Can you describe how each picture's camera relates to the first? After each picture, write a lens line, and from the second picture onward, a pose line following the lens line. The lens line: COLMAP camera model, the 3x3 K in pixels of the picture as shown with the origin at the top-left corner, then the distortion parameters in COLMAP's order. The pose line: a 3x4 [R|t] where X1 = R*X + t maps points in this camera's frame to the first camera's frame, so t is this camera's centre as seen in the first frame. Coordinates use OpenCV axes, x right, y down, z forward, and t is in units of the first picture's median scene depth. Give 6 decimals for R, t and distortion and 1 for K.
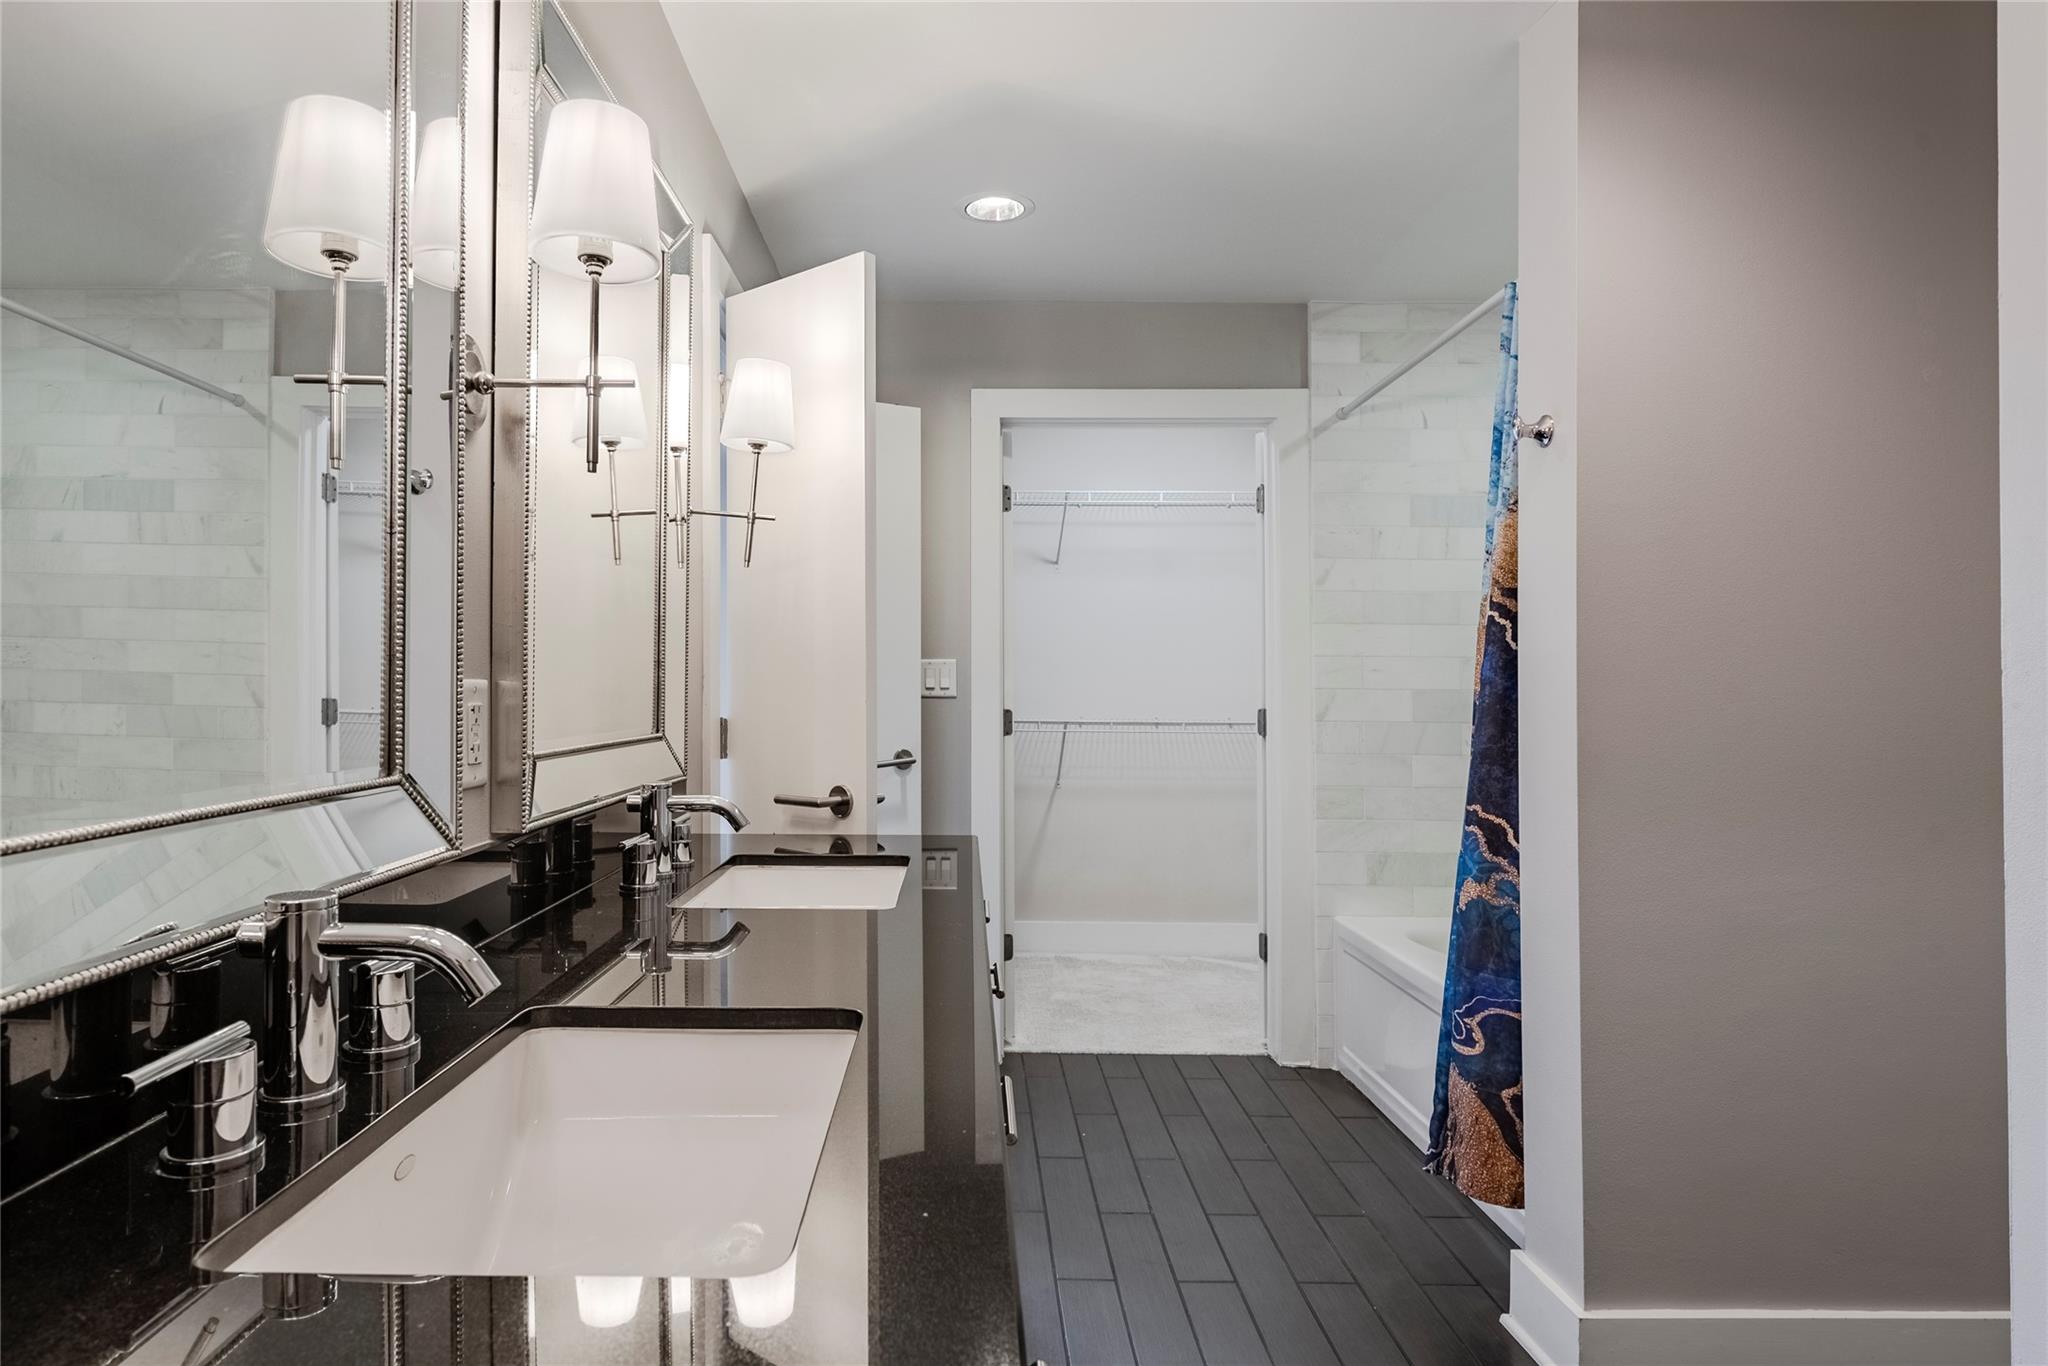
lens RADIAL K [[1124.2, 0, 1024.0], [0, 1124.2, 683.0], [0, 0, 1]] dist [0.027670, -0.000085]
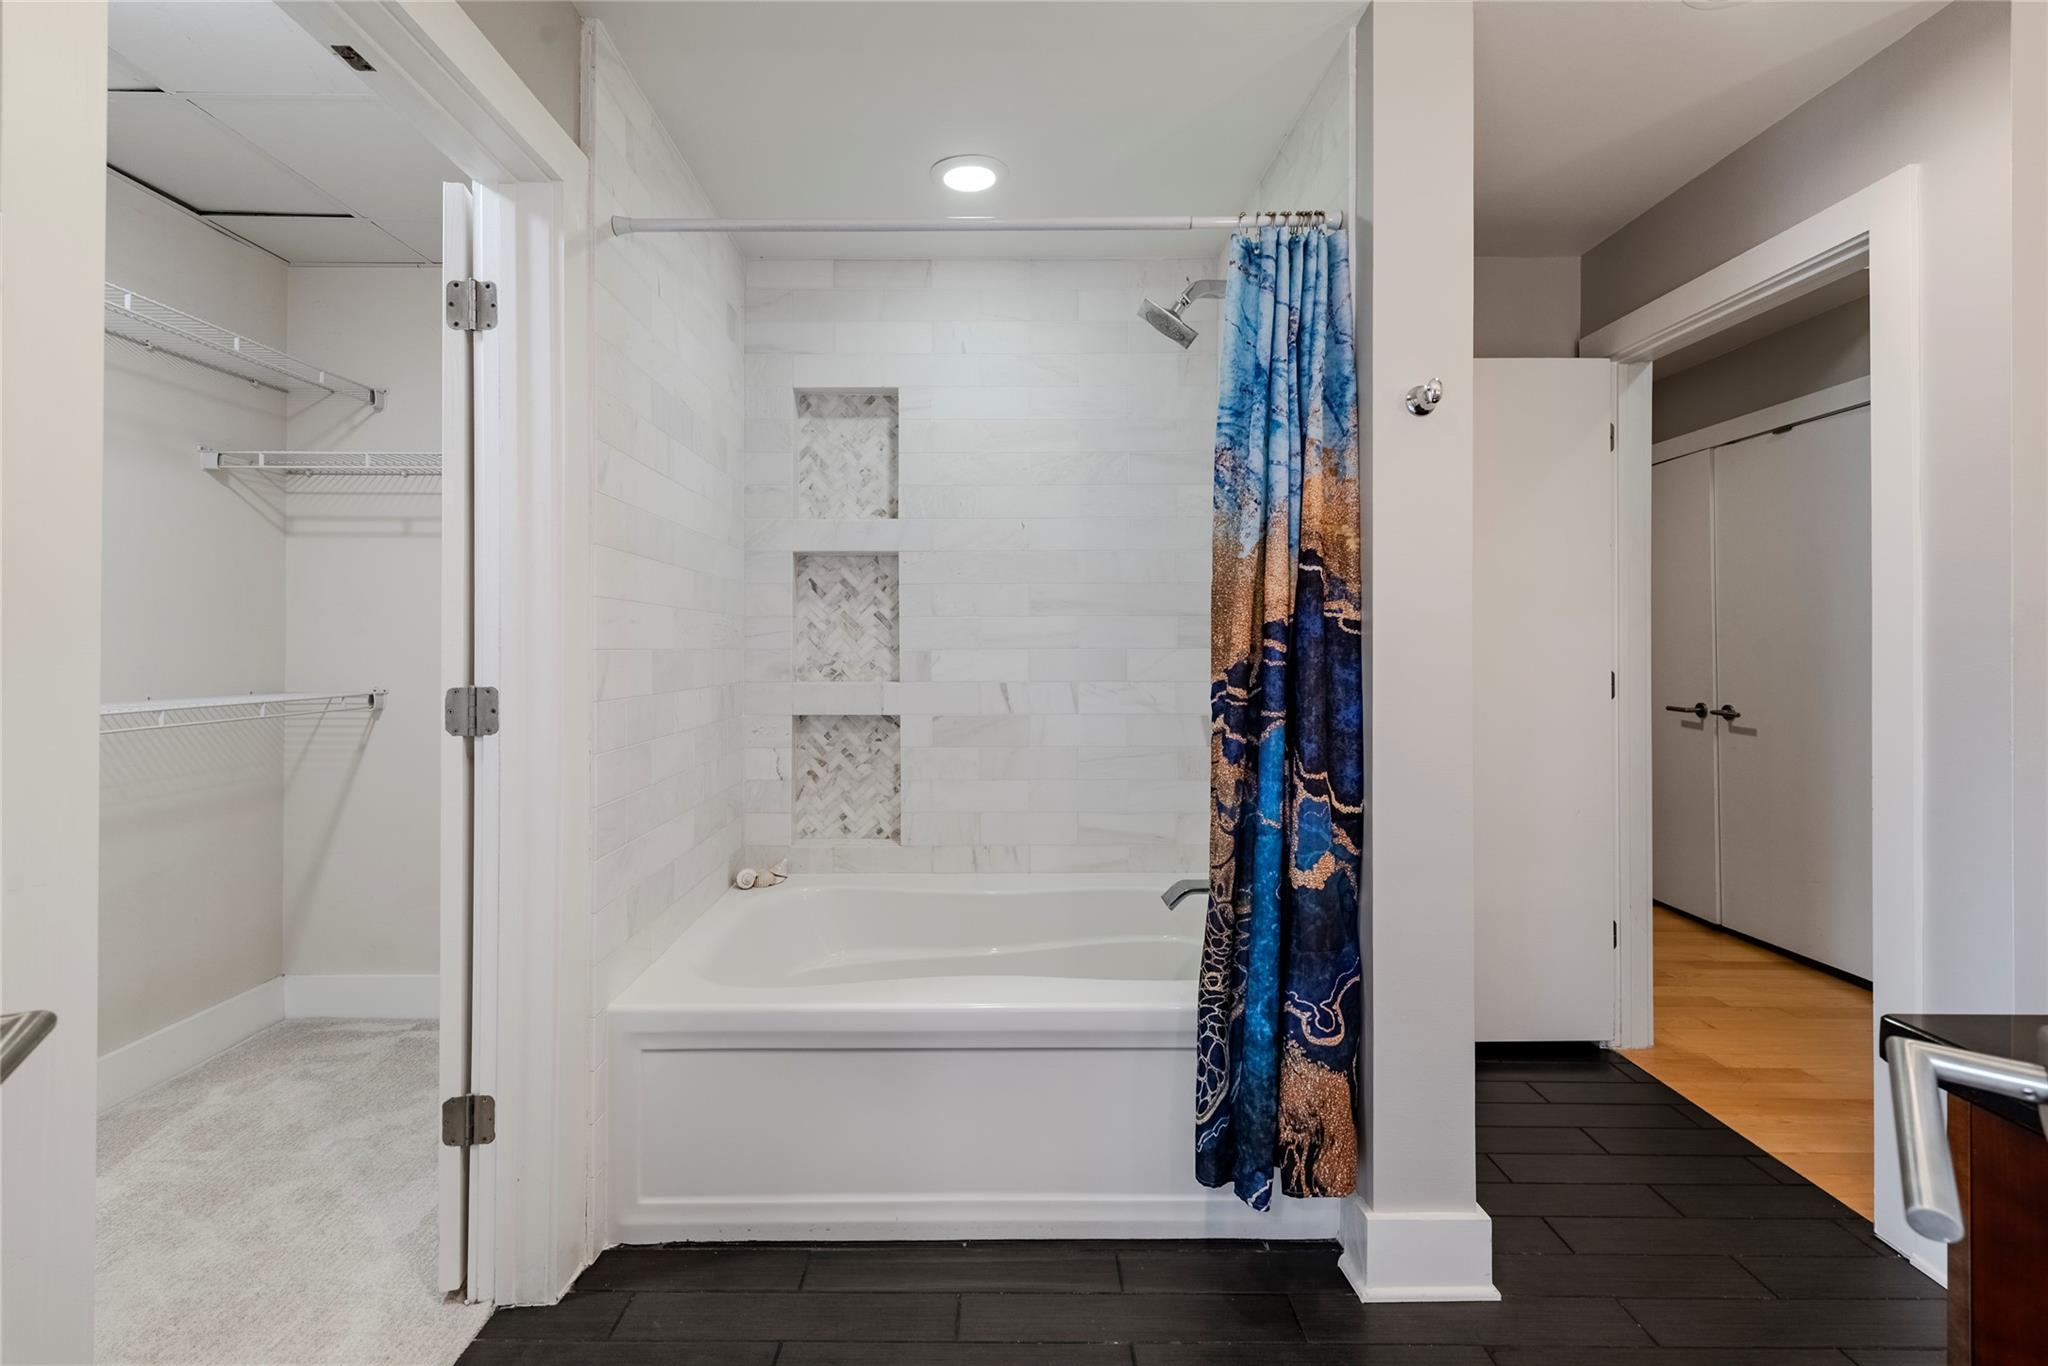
lens RADIAL K [[920.6, 0, 989.5], [0, 920.6, 641.9], [0, 0, 1]] dist [-0.000001, -0.000701]
pose [[0.023348, 0.009514, 0.999682, -0.225995], [0.002945, 0.999950, -0.009585, 0.007774], [-0.999723, 0.003168, 0.023319, 0.738105]]
